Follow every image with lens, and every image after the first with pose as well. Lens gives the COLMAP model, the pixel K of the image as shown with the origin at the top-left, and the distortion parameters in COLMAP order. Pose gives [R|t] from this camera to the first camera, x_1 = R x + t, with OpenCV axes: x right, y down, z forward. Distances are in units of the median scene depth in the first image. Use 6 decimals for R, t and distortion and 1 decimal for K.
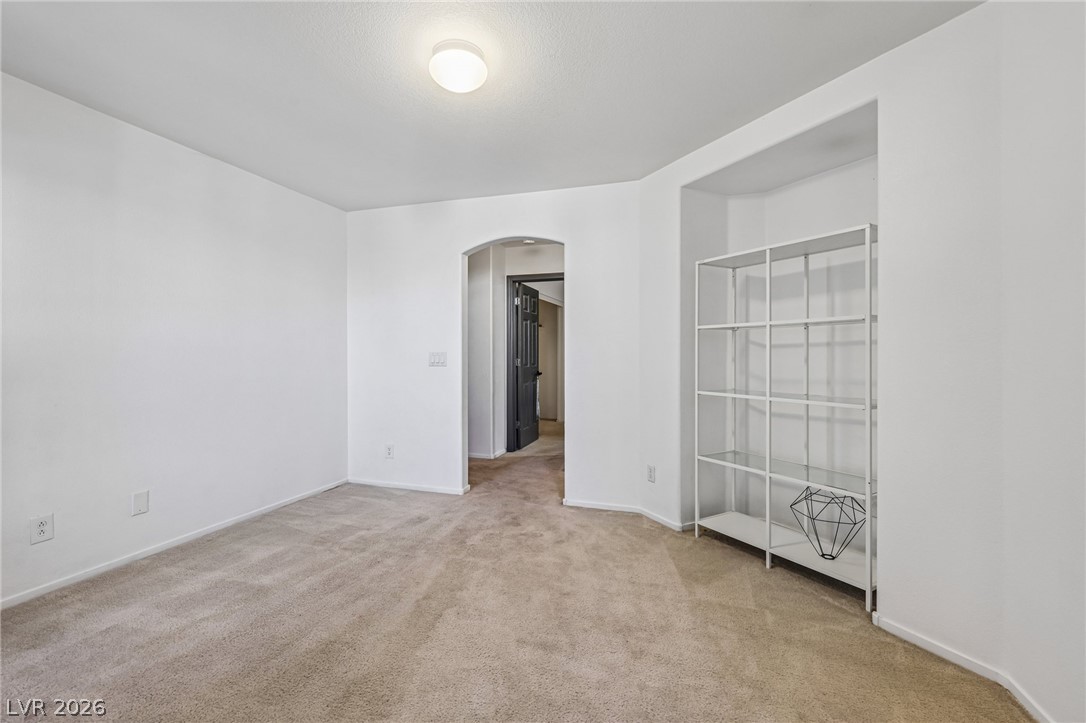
lens RADIAL K [[471.6, 0, 543.5], [0, 471.6, 351.6], [0, 0, 1]] dist [0.001028, 0.000114]
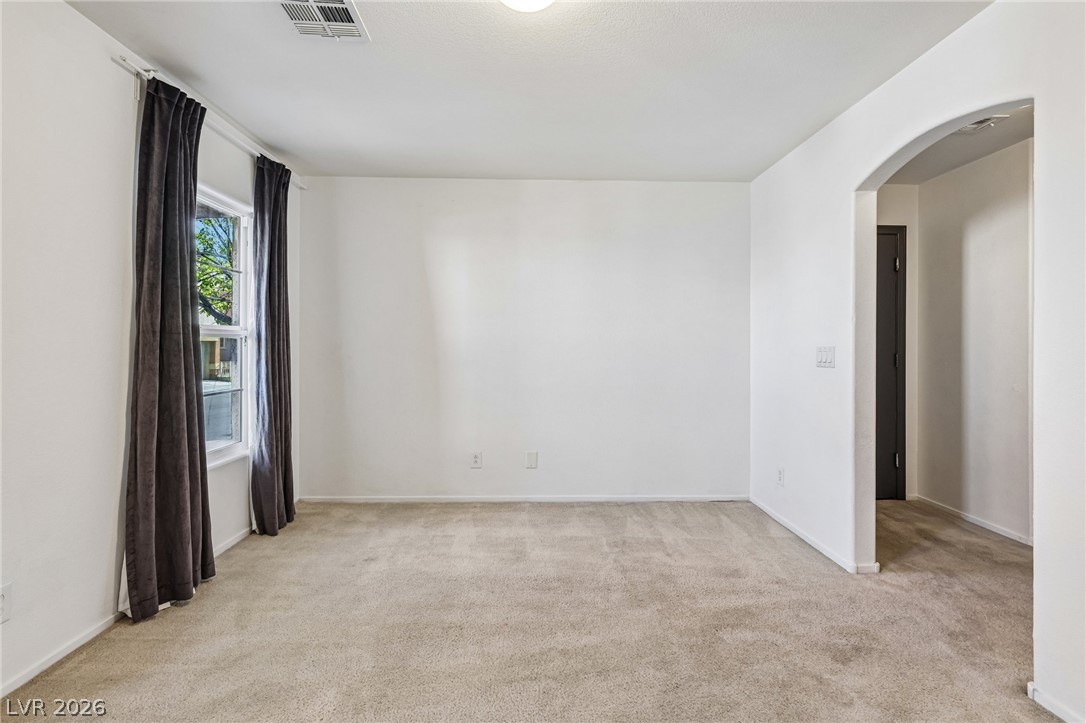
lens RADIAL K [[471.6, 0, 543.5], [0, 471.6, 351.6], [0, 0, 1]] dist [0.001028, 0.000114]
pose [[0.333244, 0.005718, -0.942823, 0.346590], [0.000408, 0.999981, 0.006209, 0.005390], [0.942840, -0.002454, 0.333235, 0.496677]]
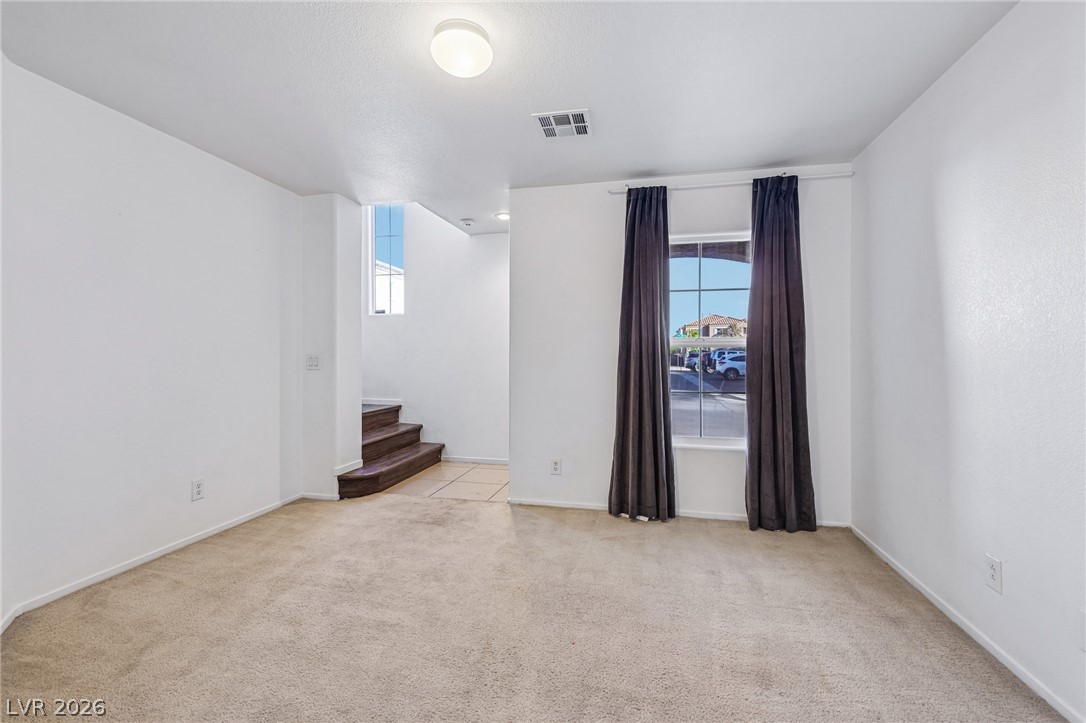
lens RADIAL K [[471.6, 0, 543.5], [0, 471.6, 351.6], [0, 0, 1]] dist [0.001028, 0.000114]
pose [[-0.996415, -0.004077, -0.084498, -0.168712], [-0.003150, 0.999934, -0.011091, 0.008507], [0.084537, -0.010785, -0.996362, 1.250566]]
